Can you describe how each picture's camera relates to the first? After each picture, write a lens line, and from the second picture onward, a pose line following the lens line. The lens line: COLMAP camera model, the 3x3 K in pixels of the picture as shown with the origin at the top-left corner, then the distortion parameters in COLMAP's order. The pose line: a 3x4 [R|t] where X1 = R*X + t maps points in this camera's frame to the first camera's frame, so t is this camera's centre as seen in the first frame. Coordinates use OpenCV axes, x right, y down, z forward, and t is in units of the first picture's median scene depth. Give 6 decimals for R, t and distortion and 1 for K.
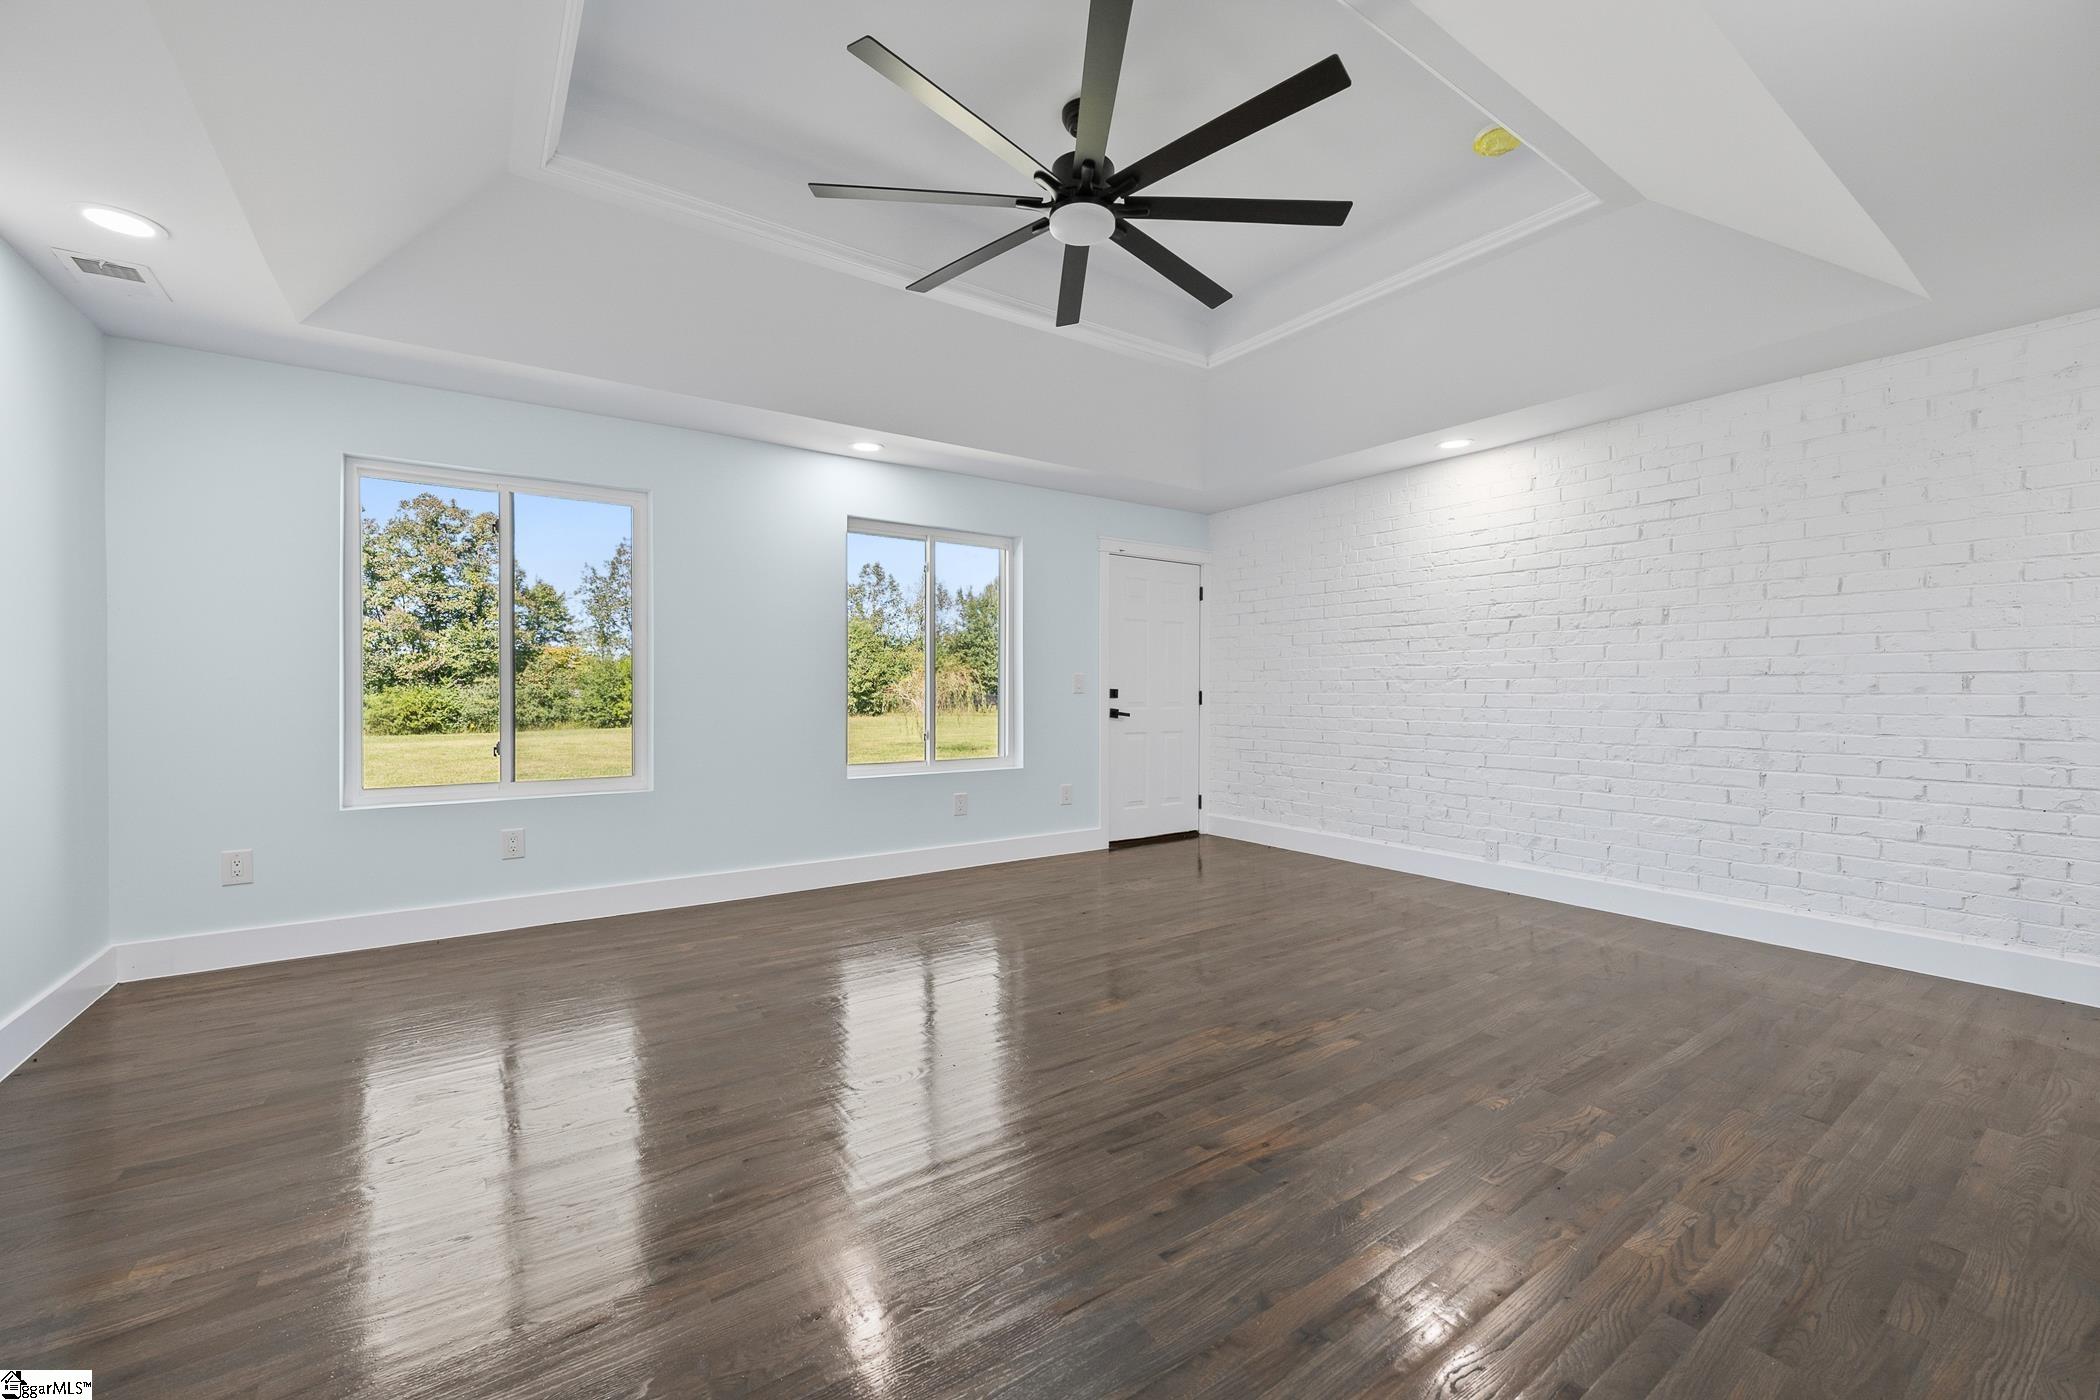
lens RADIAL K [[824.7, 0, 1050.7], [0, 824.7, 695.4], [0, 0, 1]] dist [-0.000995, -0.000064]
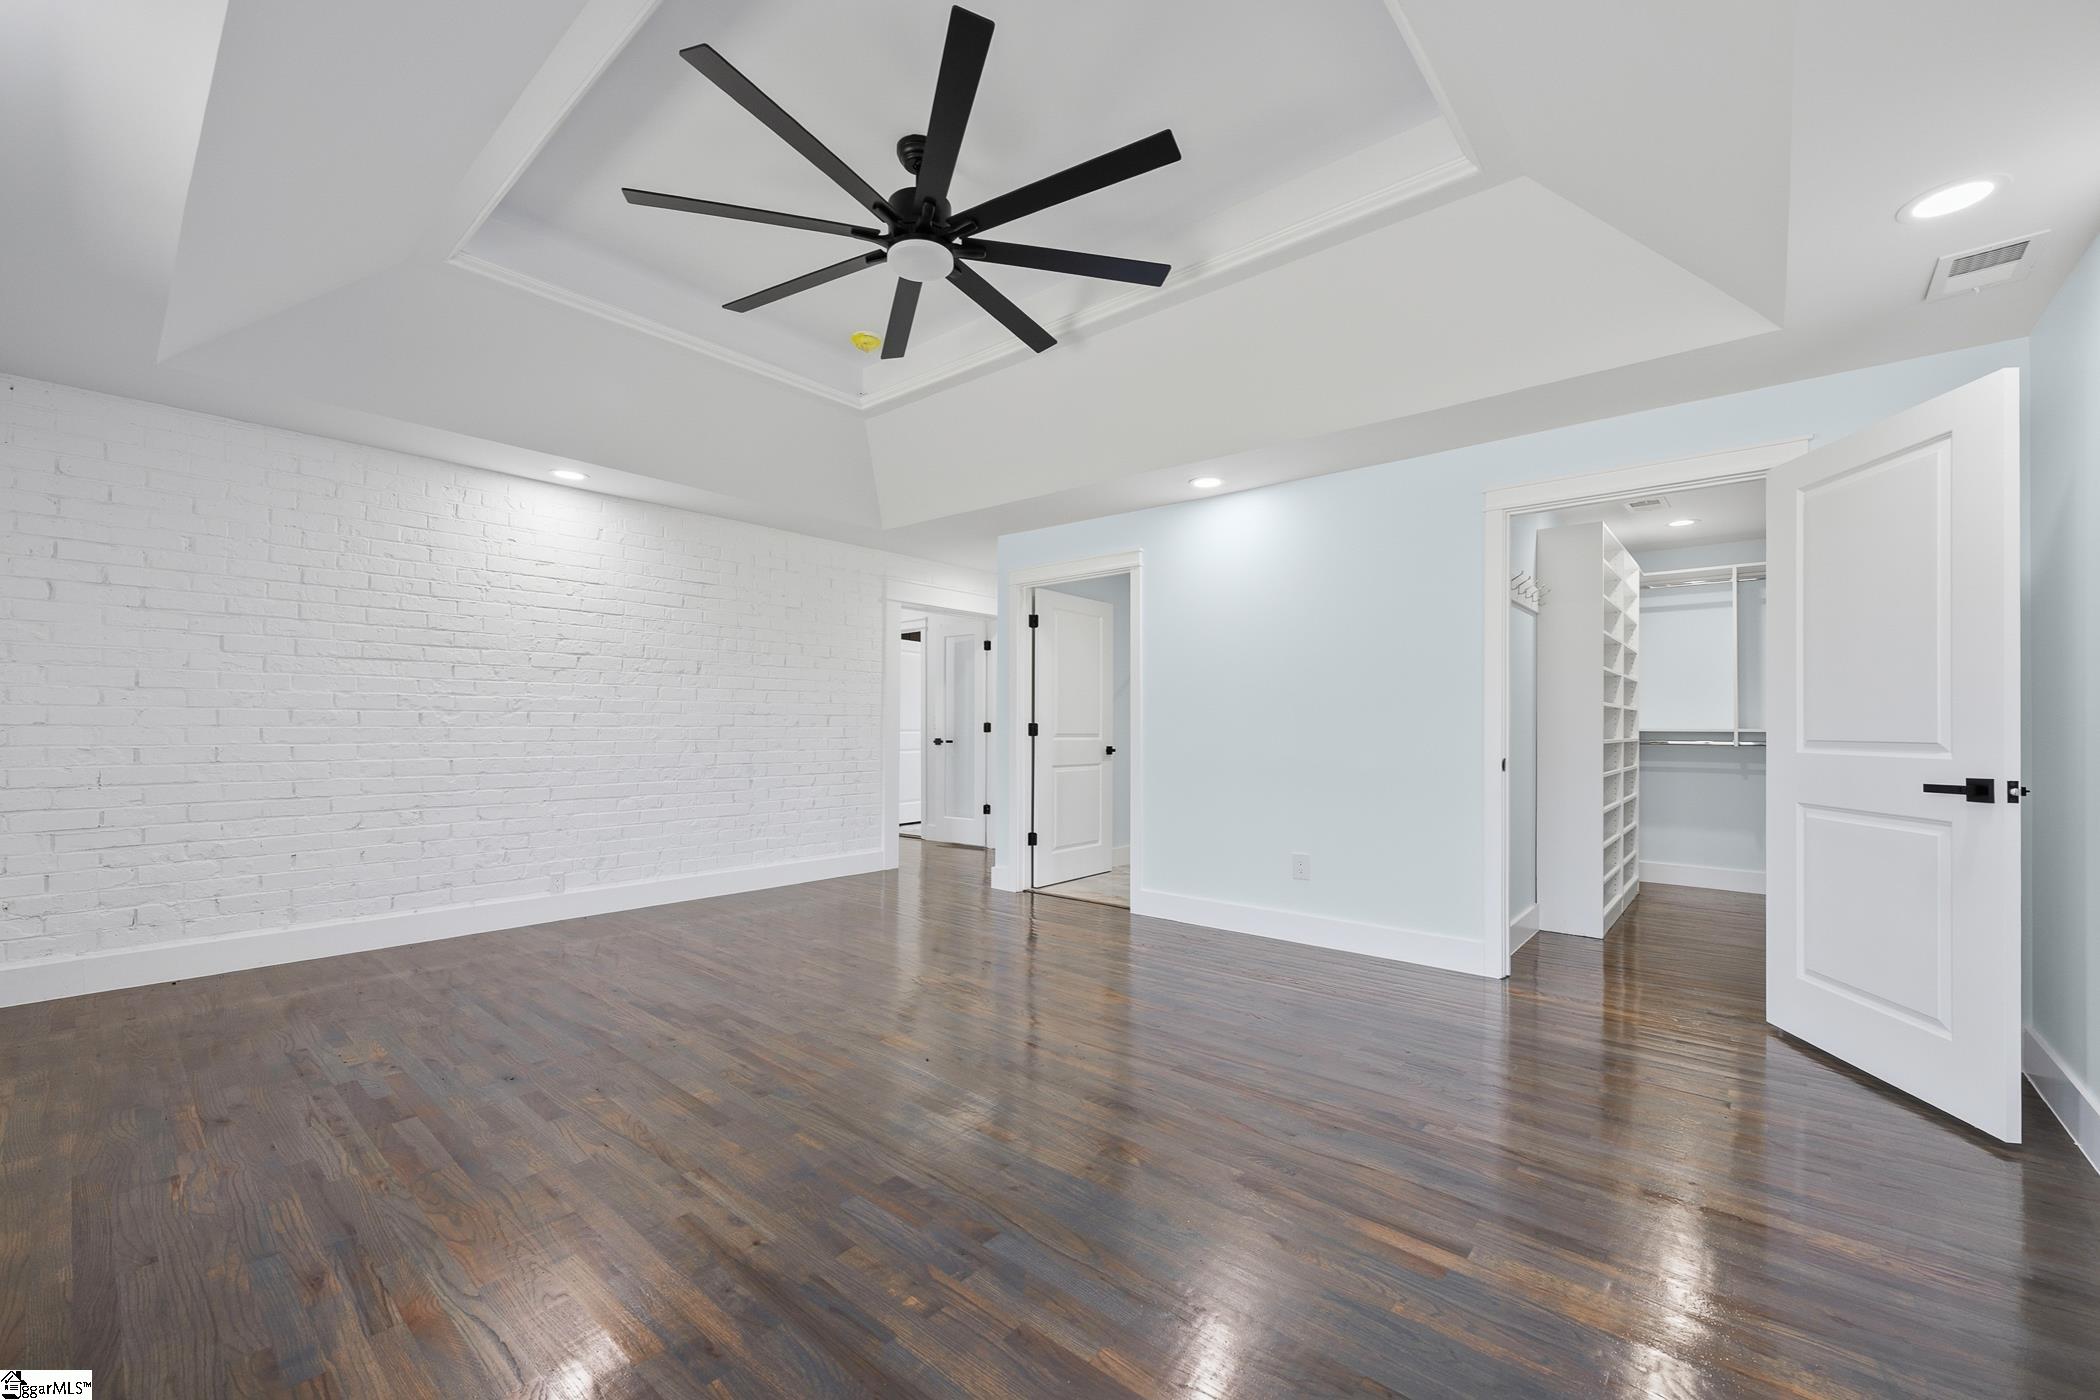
lens RADIAL K [[835.1, 0, 1030.3], [0, 835.1, 721.6], [0, 0, 1]] dist [-0.001193, -0.000098]
pose [[-0.226382, 0.001690, 0.974037, -0.742600], [0.000786, 0.999998, -0.001553, -0.008290], [-0.974038, 0.000414, -0.226383, 0.839417]]
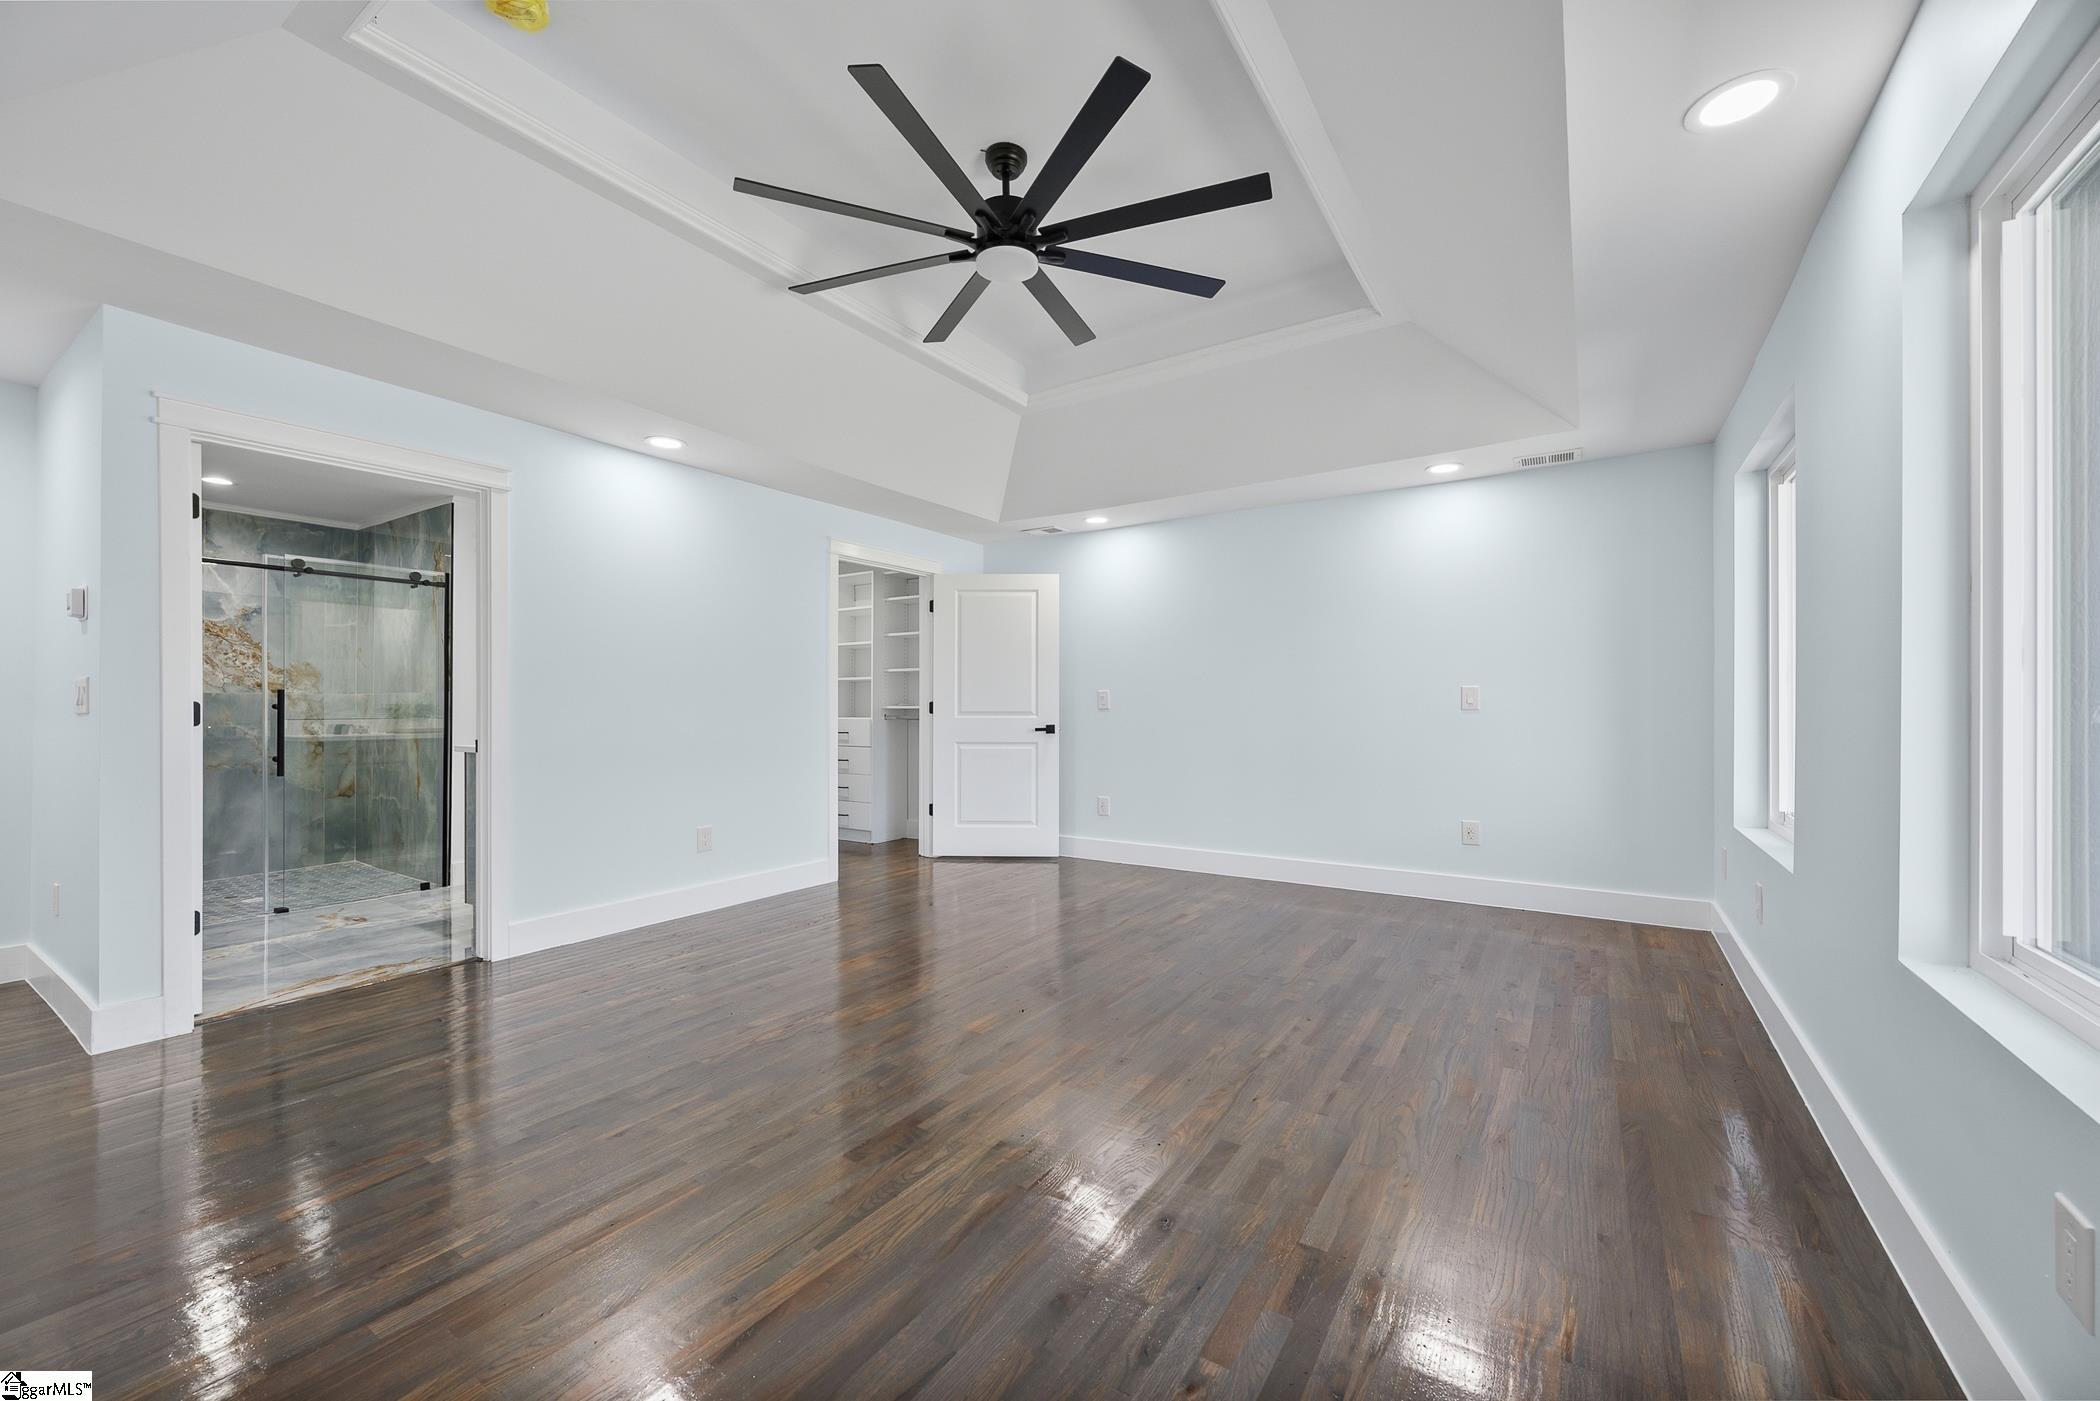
lens RADIAL K [[839.3, 0, 1045.3], [0, 839.3, 704.8], [0, 0, 1]] dist [-0.001271, -0.000229]
pose [[-0.930565, -0.003414, -0.366110, 0.291928], [-0.004513, 0.999988, 0.002146, -0.009754], [0.366098, 0.003650, -0.930569, 1.537944]]
